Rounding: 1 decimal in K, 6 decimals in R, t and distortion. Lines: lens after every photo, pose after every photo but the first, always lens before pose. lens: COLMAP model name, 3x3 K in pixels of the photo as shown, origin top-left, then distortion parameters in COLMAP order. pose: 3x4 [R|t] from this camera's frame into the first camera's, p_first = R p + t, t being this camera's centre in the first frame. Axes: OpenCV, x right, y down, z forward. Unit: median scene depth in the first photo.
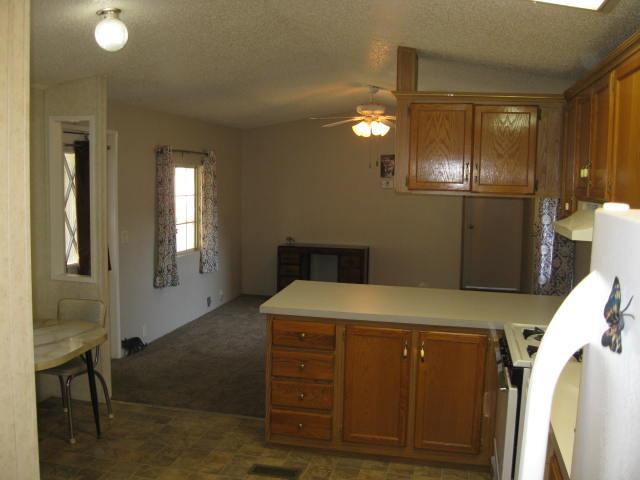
lens RADIAL K [[656.6, 0, 320.0], [0, 656.6, 240.0], [0, 0, 1]] dist [-0.116024, 0.010266]
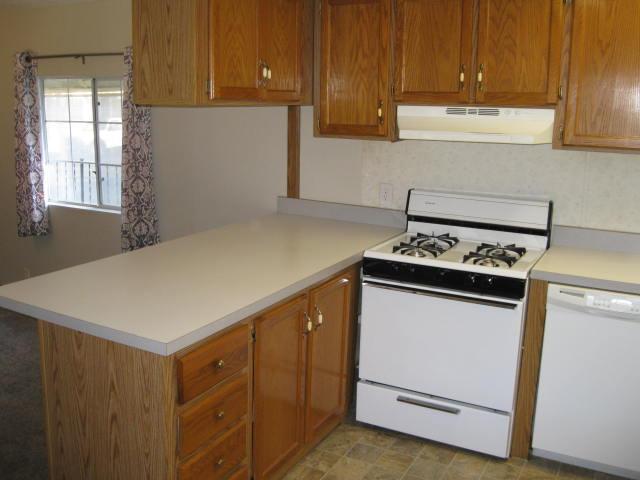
lens RADIAL K [[656.6, 0, 320.0], [0, 656.6, 240.0], [0, 0, 1]] dist [-0.116024, 0.010266]
pose [[0.285618, -0.221445, 0.932408, -0.489832], [0.088415, 0.974876, 0.204447, -0.065301], [-0.954256, 0.024045, 0.298021, 0.715788]]
